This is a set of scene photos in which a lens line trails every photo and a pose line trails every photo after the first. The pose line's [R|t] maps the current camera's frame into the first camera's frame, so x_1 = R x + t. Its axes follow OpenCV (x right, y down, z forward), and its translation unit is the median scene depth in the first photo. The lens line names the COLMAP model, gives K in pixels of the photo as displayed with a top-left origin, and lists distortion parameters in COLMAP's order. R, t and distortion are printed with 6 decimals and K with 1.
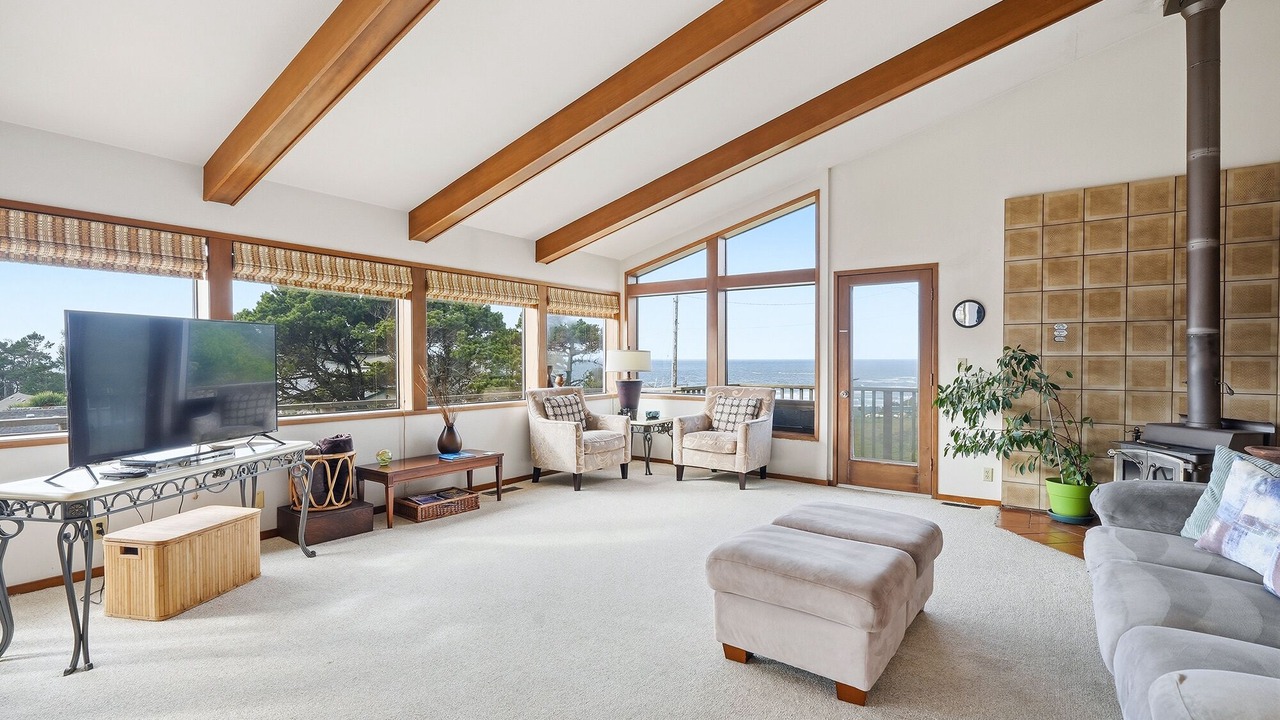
lens RADIAL K [[572.6, 0, 643.2], [0, 572.6, 361.6], [0, 0, 1]] dist [-0.003431, 0.000677]
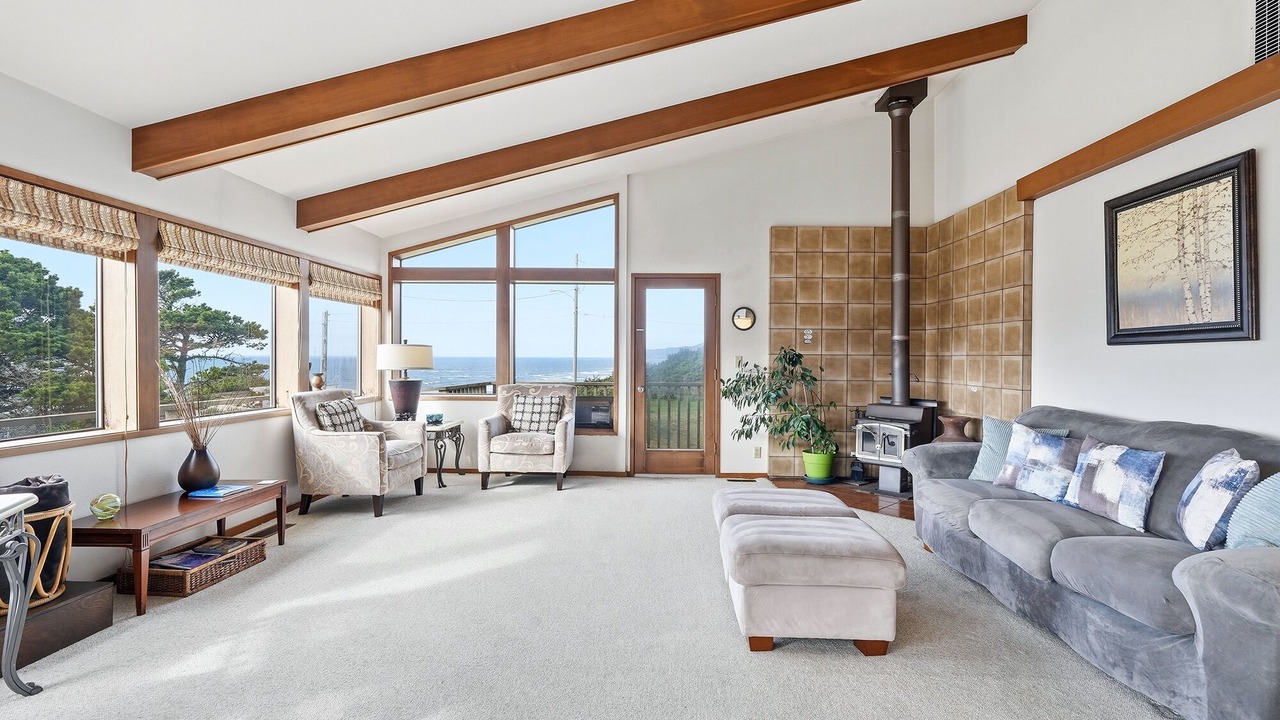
lens RADIAL K [[575.7, 0, 640.0], [0, 575.7, 360.0], [0, 0, 1]] dist [-0.016968, 0.012336]
pose [[0.832477, 0.001680, 0.554058, -0.274679], [-0.002804, 0.999995, 0.001181, 0.001497], [-0.554053, -0.002536, 0.832477, 0.124029]]
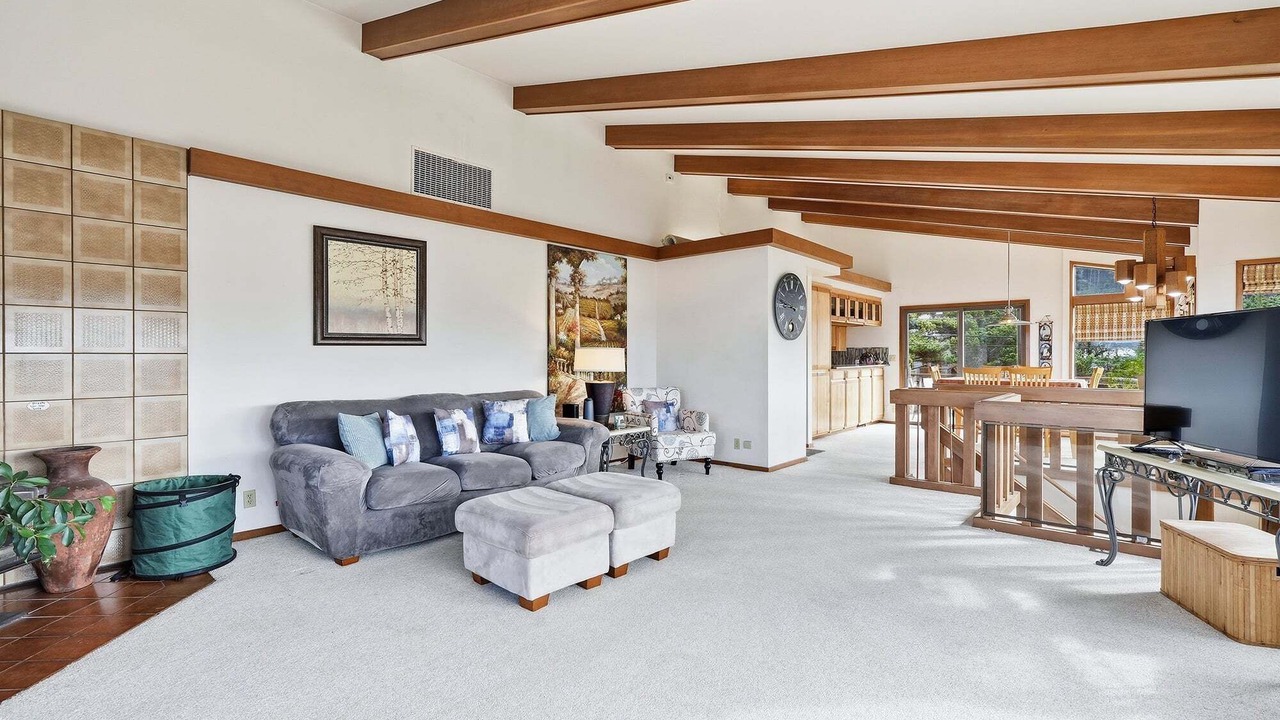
lens RADIAL K [[572.6, 0, 643.2], [0, 572.6, 361.6], [0, 0, 1]] dist [-0.003431, 0.000677]
pose [[-0.995070, 0.002163, 0.099149, 0.026732], [0.004057, 0.999813, 0.018900, -0.007687], [-0.099090, 0.019209, -0.994893, 1.175751]]
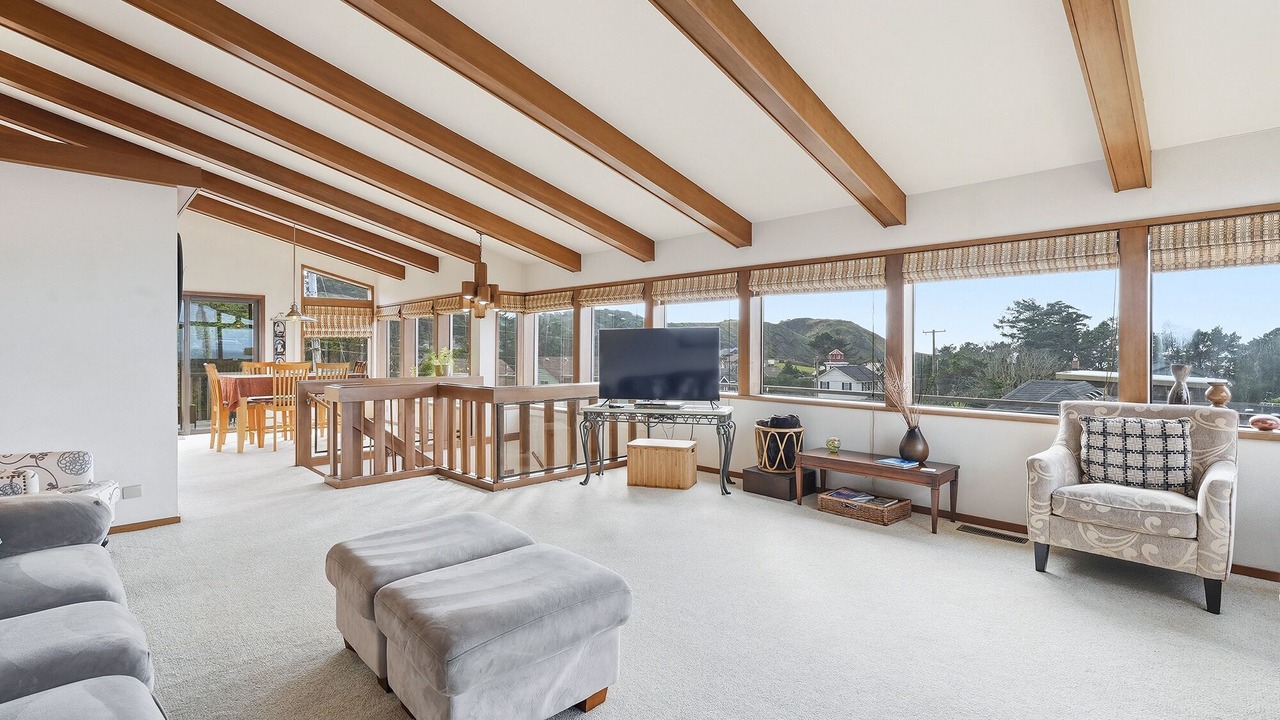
lens RADIAL K [[569.3, 0, 639.4], [0, 569.3, 353.7], [0, 0, 1]] dist [-0.004237, 0.000290]
pose [[-0.156688, 0.004315, -0.987639, 0.577241], [-0.010167, 0.999930, 0.005982, -0.002765], [0.987596, 0.010979, -0.156634, 0.718014]]
